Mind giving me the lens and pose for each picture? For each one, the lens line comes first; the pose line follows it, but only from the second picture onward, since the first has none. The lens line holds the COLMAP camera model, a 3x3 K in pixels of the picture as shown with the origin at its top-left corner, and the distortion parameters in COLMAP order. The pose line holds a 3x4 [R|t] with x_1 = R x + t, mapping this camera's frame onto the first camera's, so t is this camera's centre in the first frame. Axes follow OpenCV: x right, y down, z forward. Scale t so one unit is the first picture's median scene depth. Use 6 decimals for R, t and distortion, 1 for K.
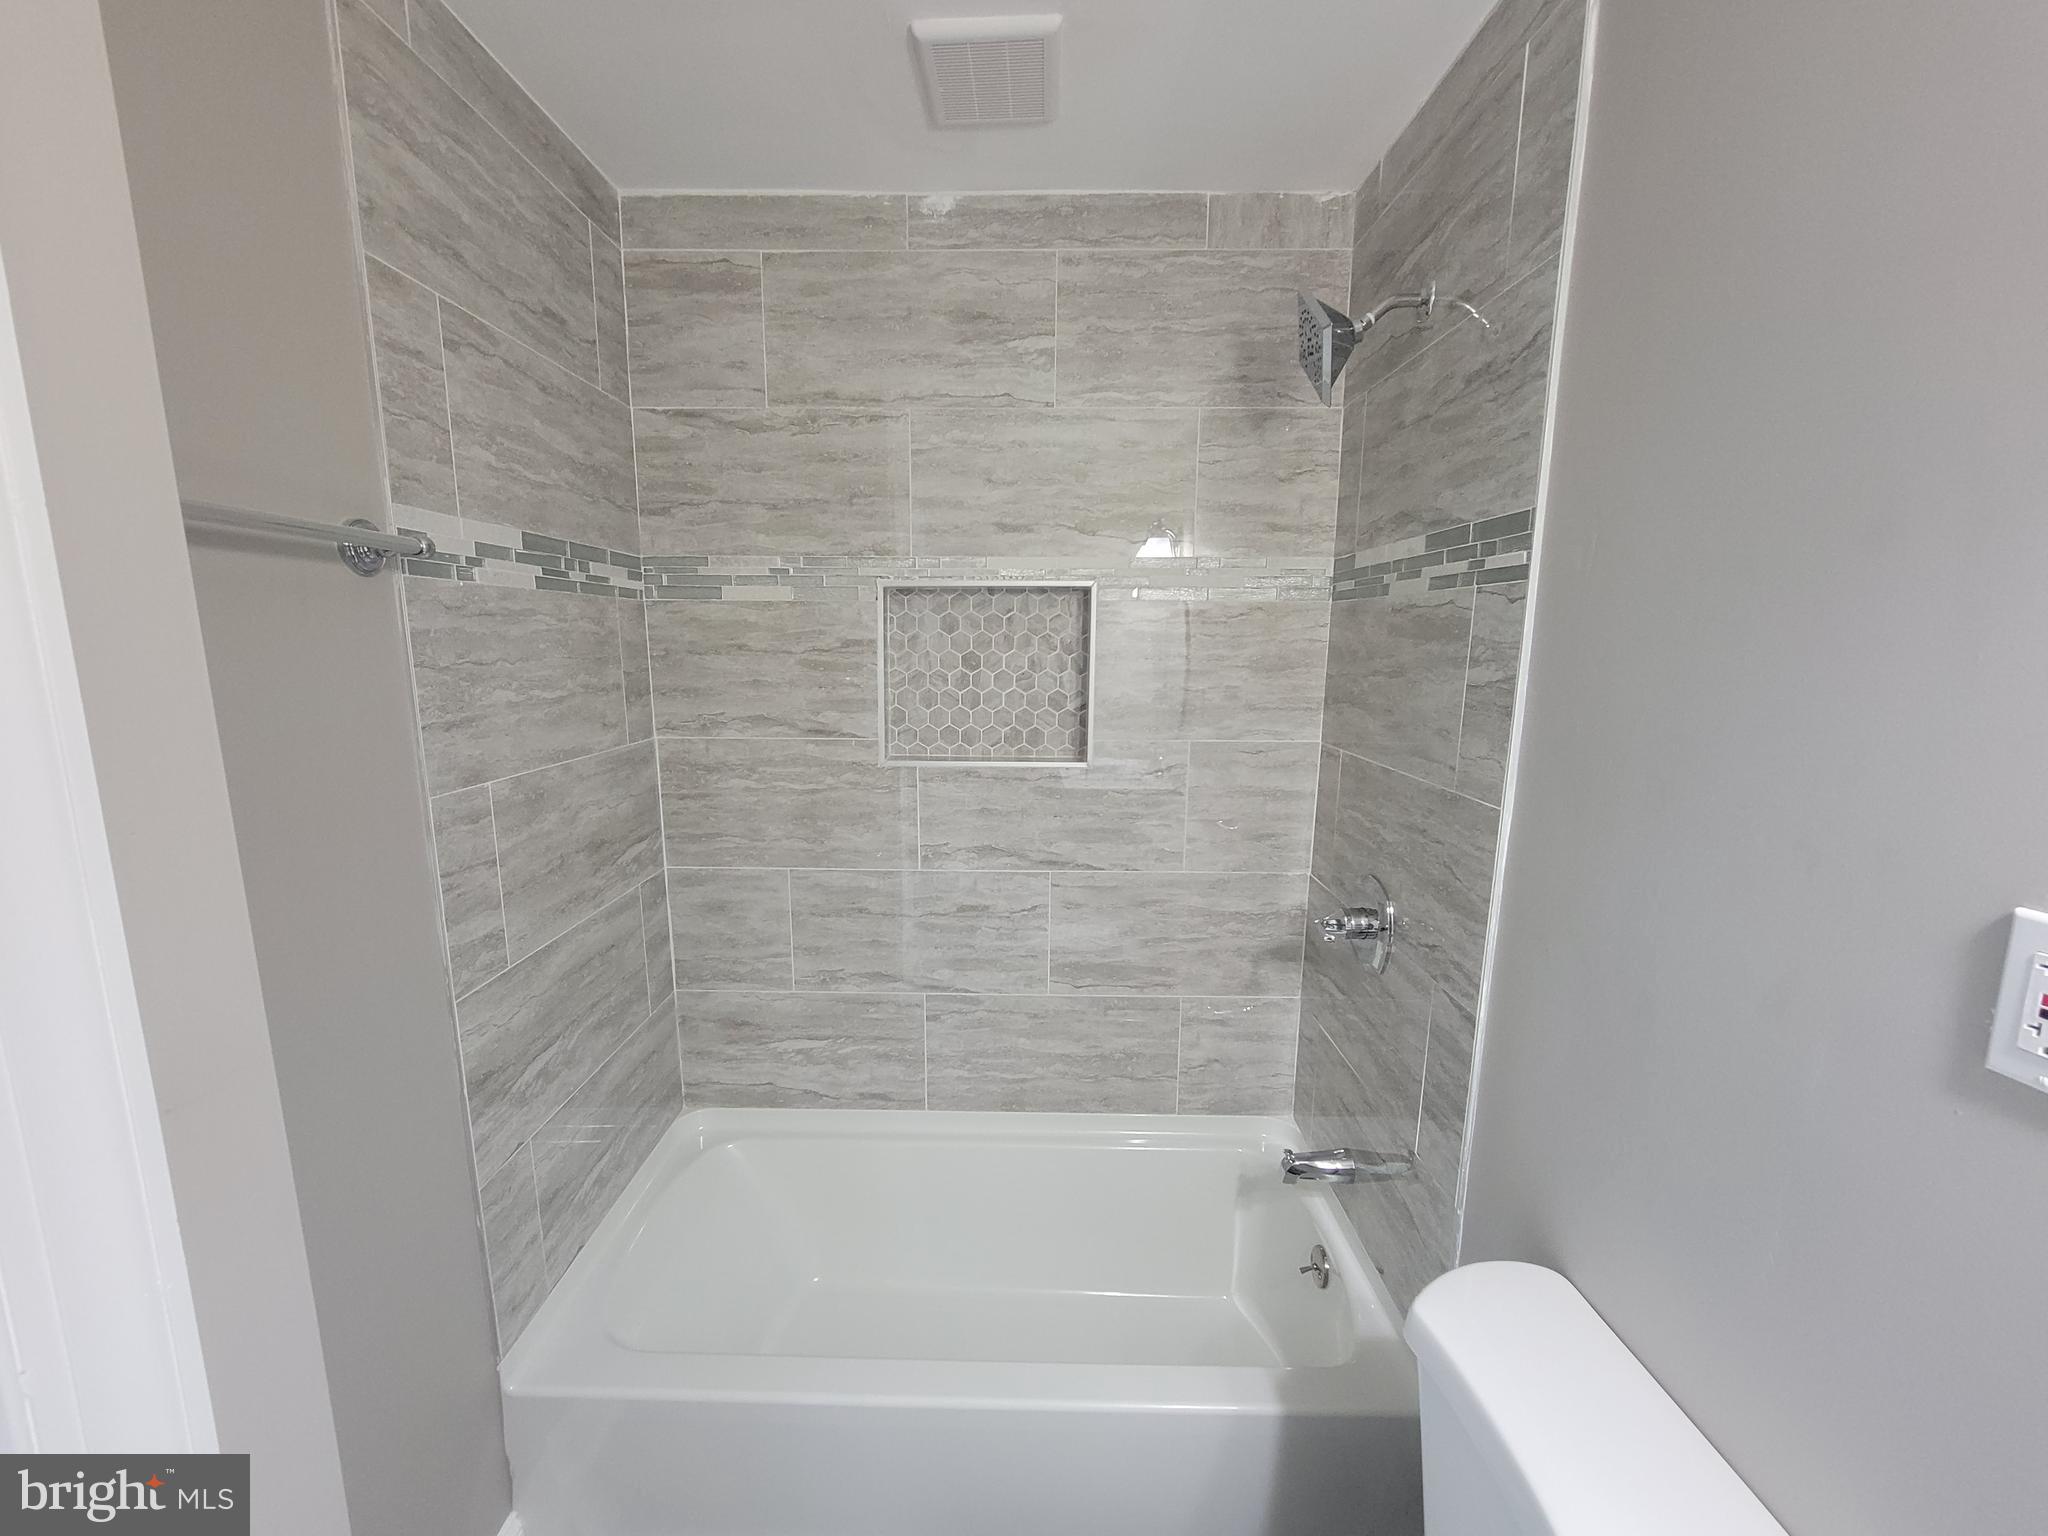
lens RADIAL K [[843.8, 0, 1006.4], [0, 843.8, 776.6], [0, 0, 1]] dist [-0.006450, 0.000802]
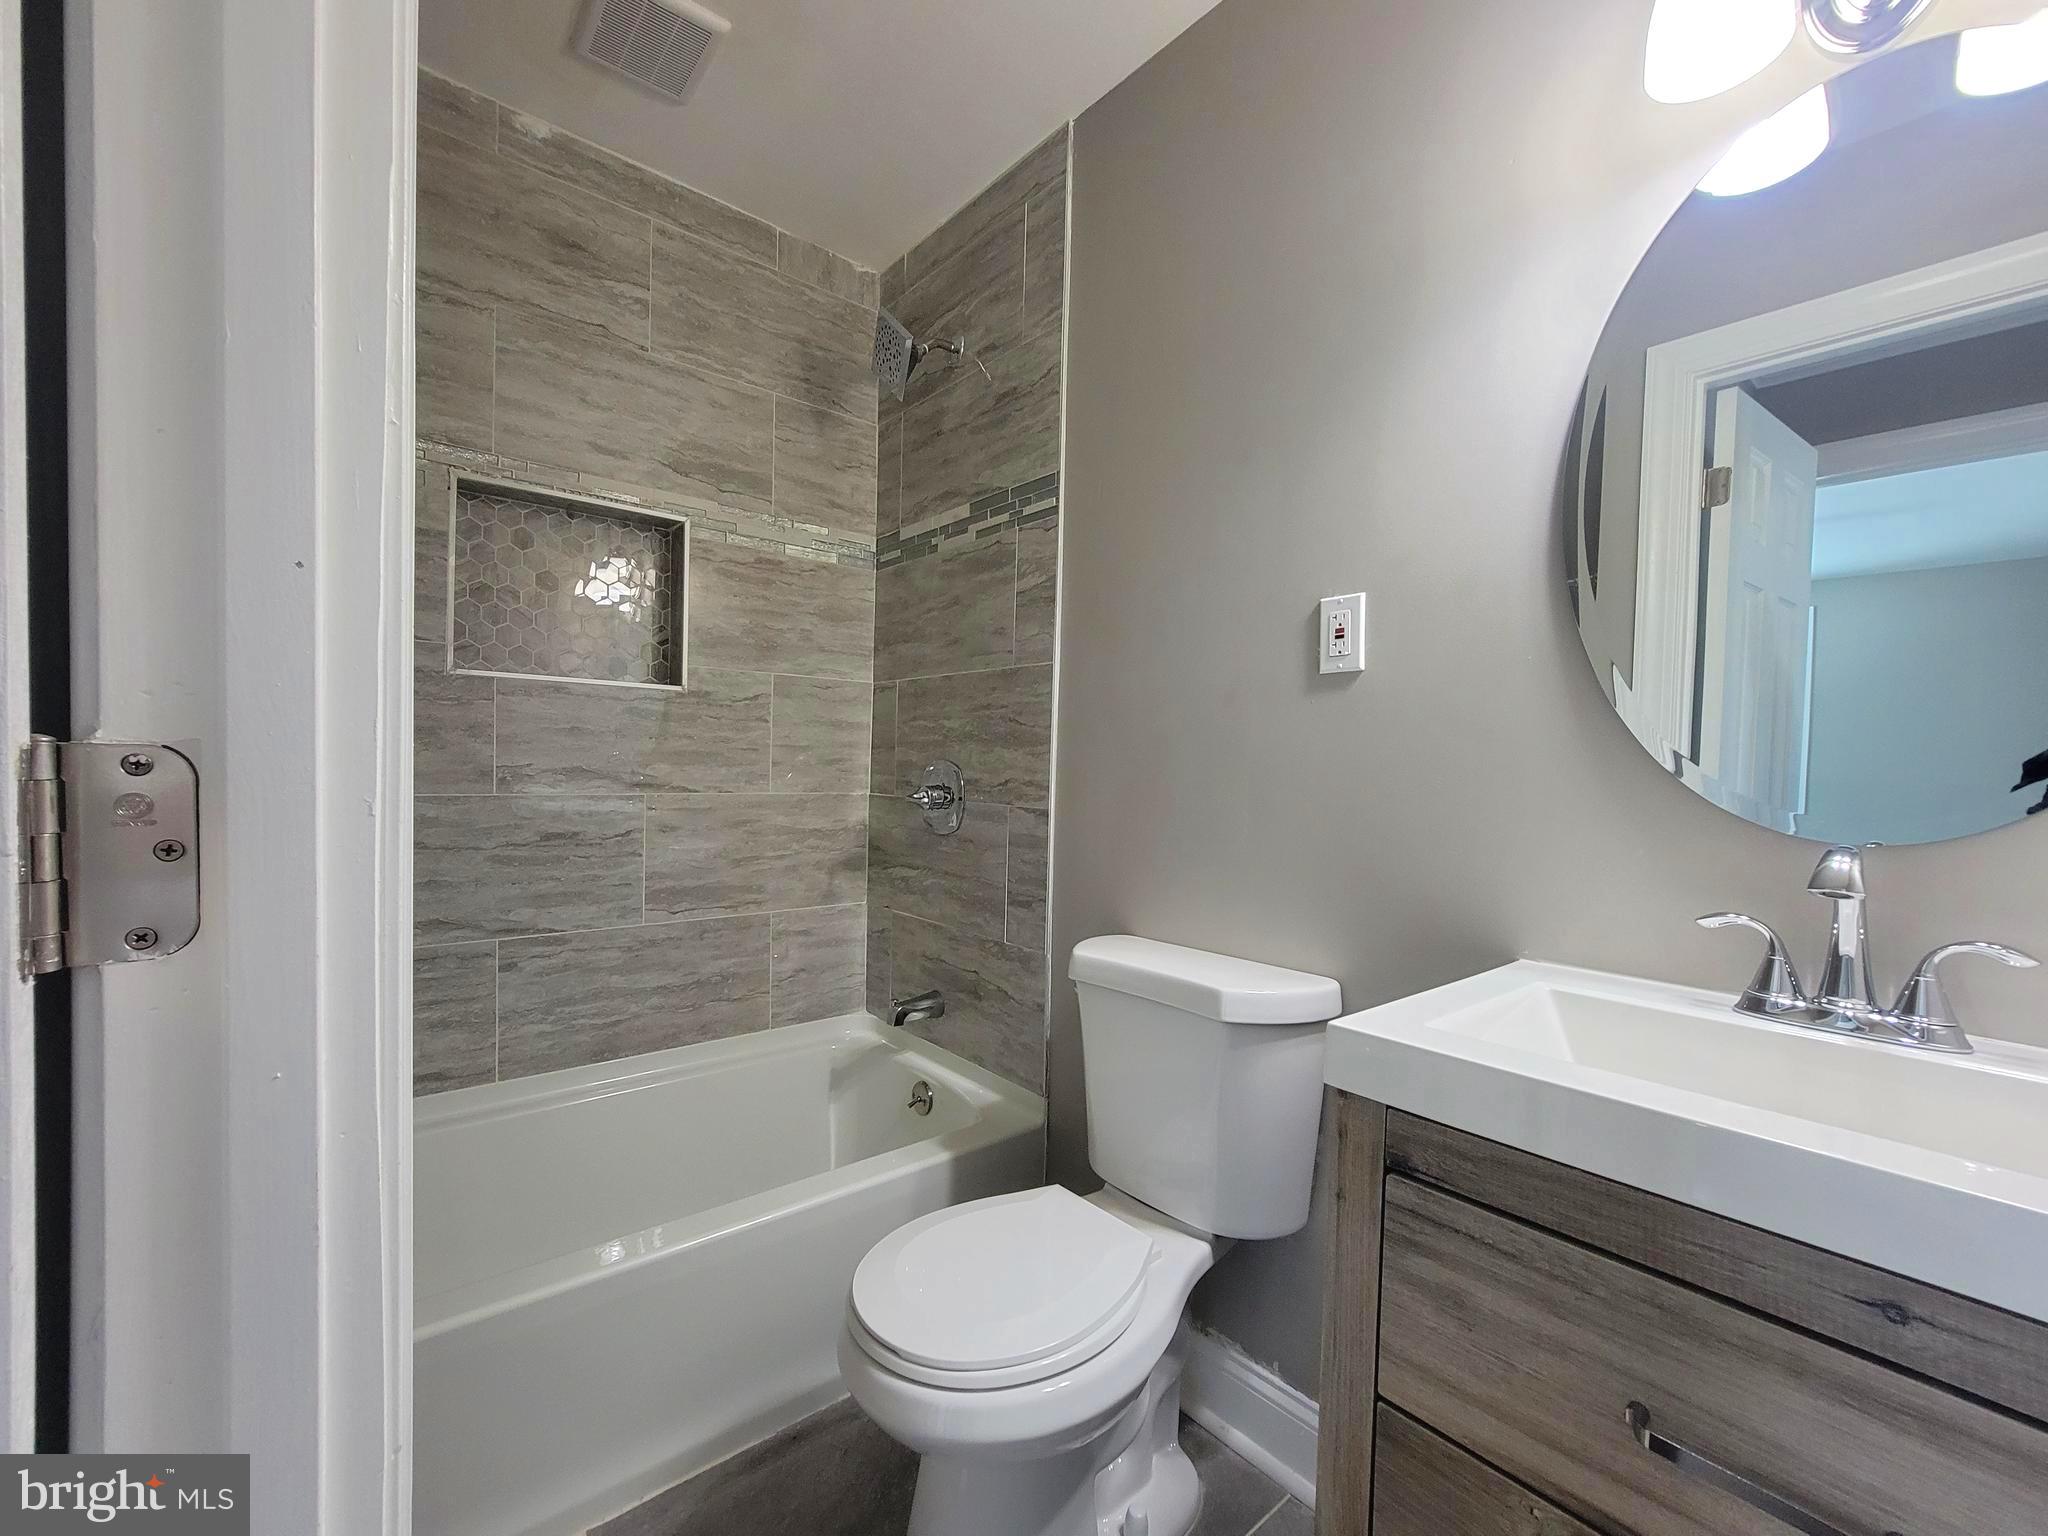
lens RADIAL K [[843.8, 0, 1009.6], [0, 843.8, 773.6], [0, 0, 1]] dist [-0.006450, 0.000802]
pose [[0.750950, 0.002014, 0.660356, -0.315772], [0.091238, 0.990088, -0.106774, 0.260988], [-0.654026, 0.140431, 0.743323, -0.031379]]
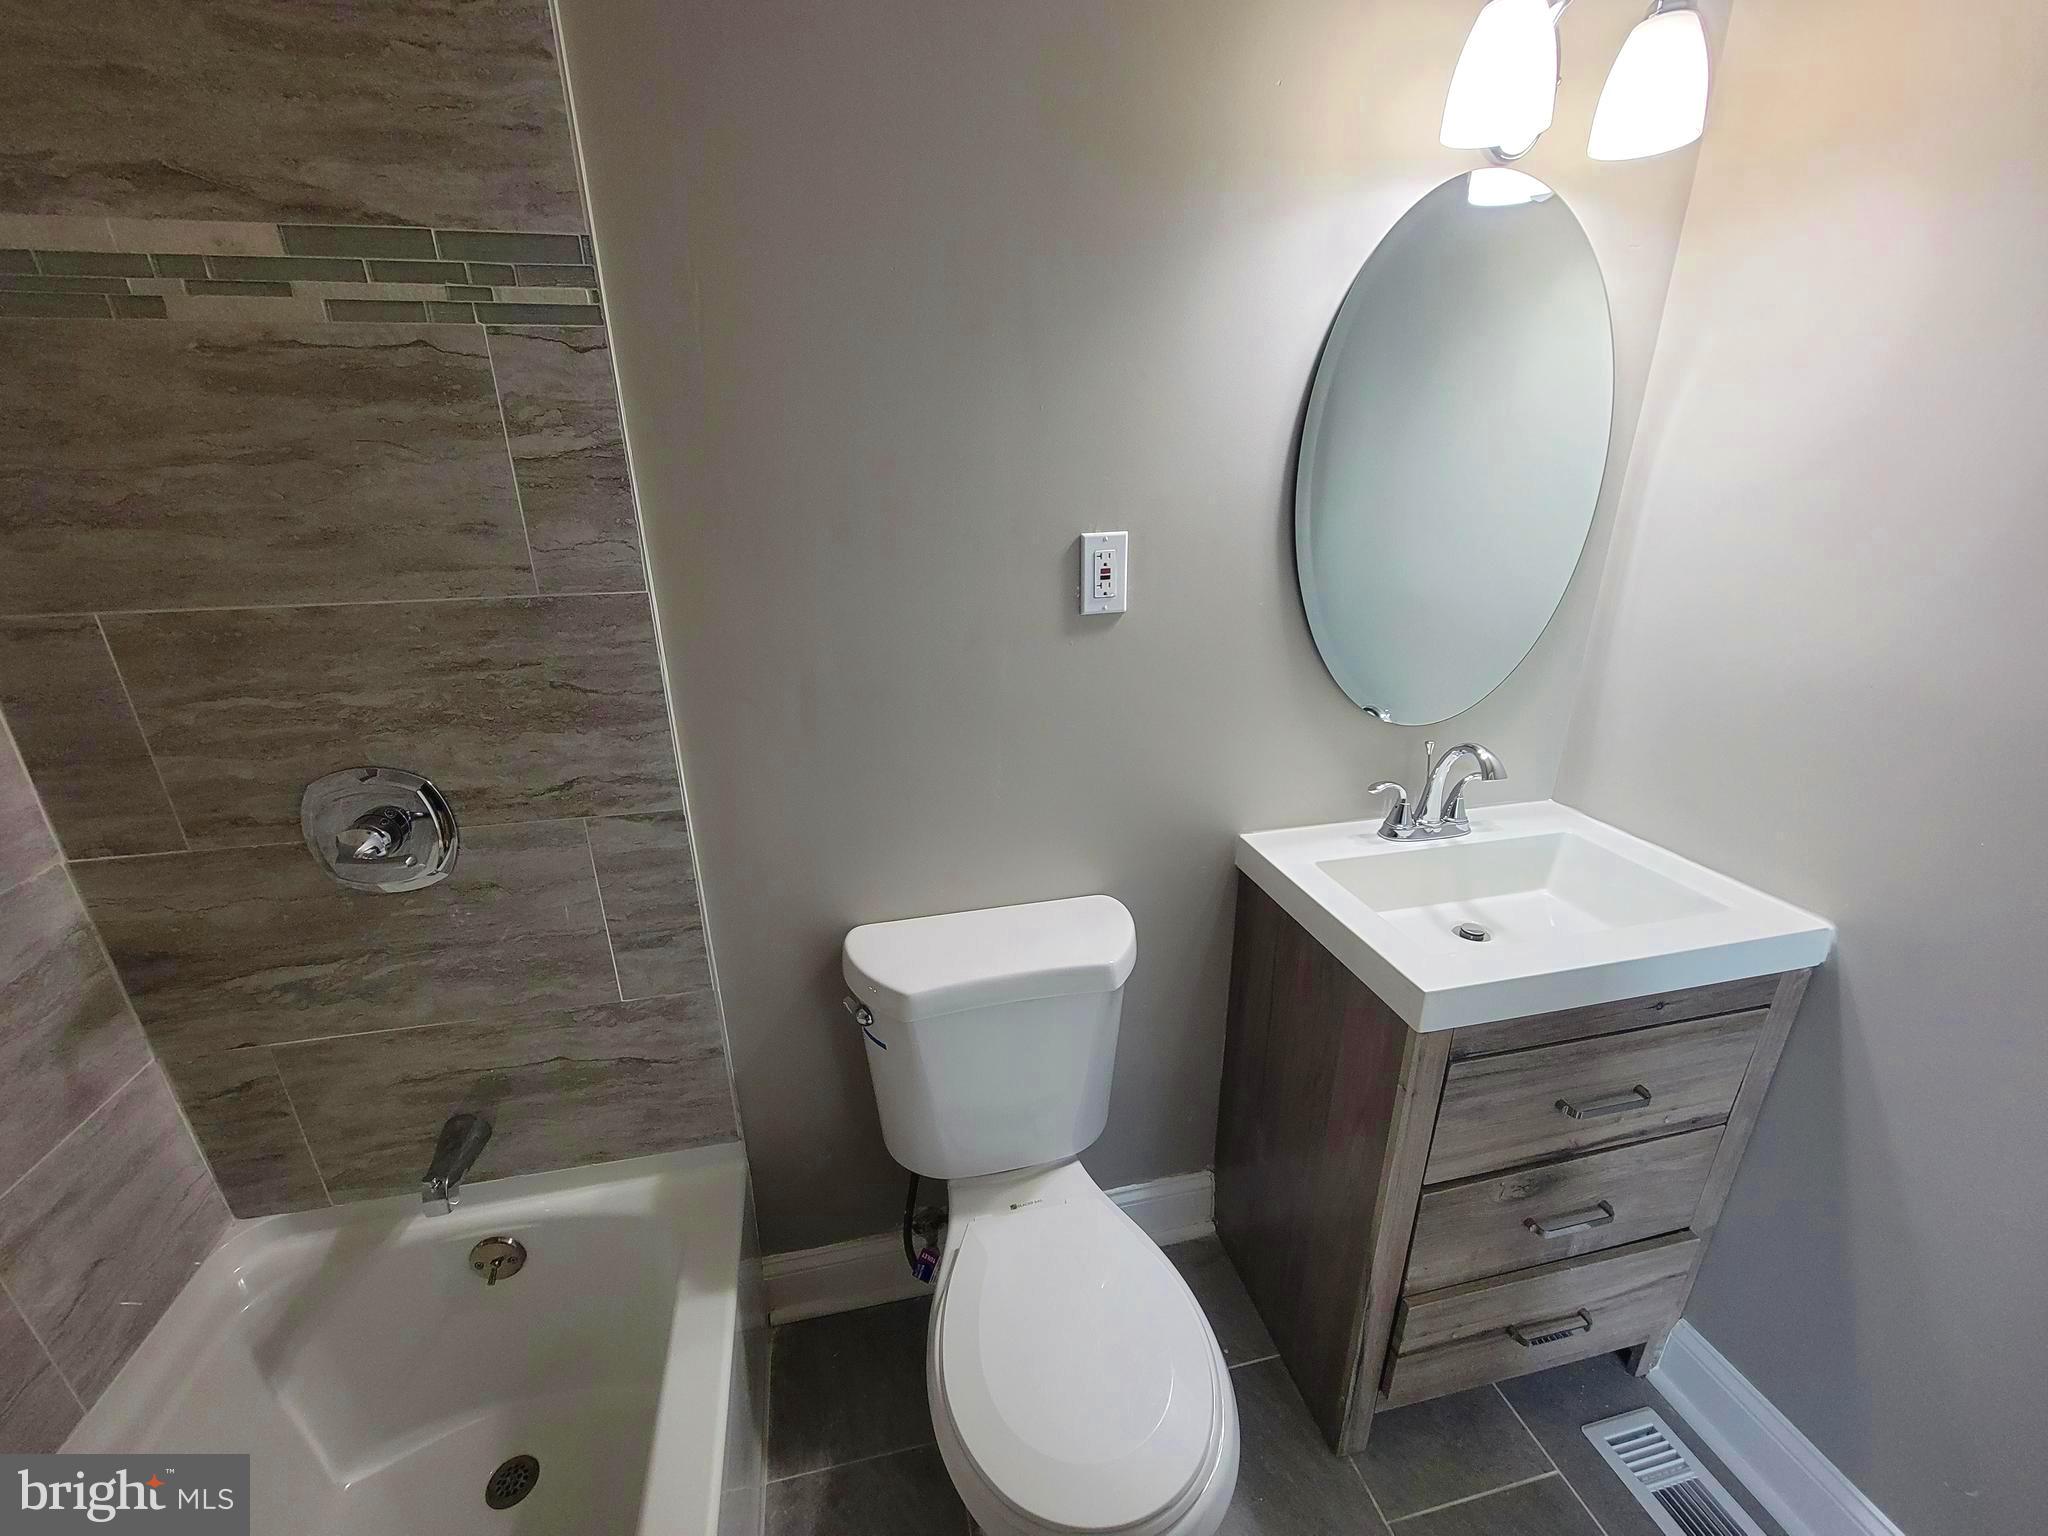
lens RADIAL K [[843.8, 0, 1029.0], [0, 843.8, 774.8], [0, 0, 1]] dist [-0.006450, 0.000802]
pose [[-0.245182, -0.345858, 0.905686, -0.295810], [0.166029, 0.905420, 0.390703, -0.049016], [-0.955154, 0.246164, -0.164570, 0.533391]]
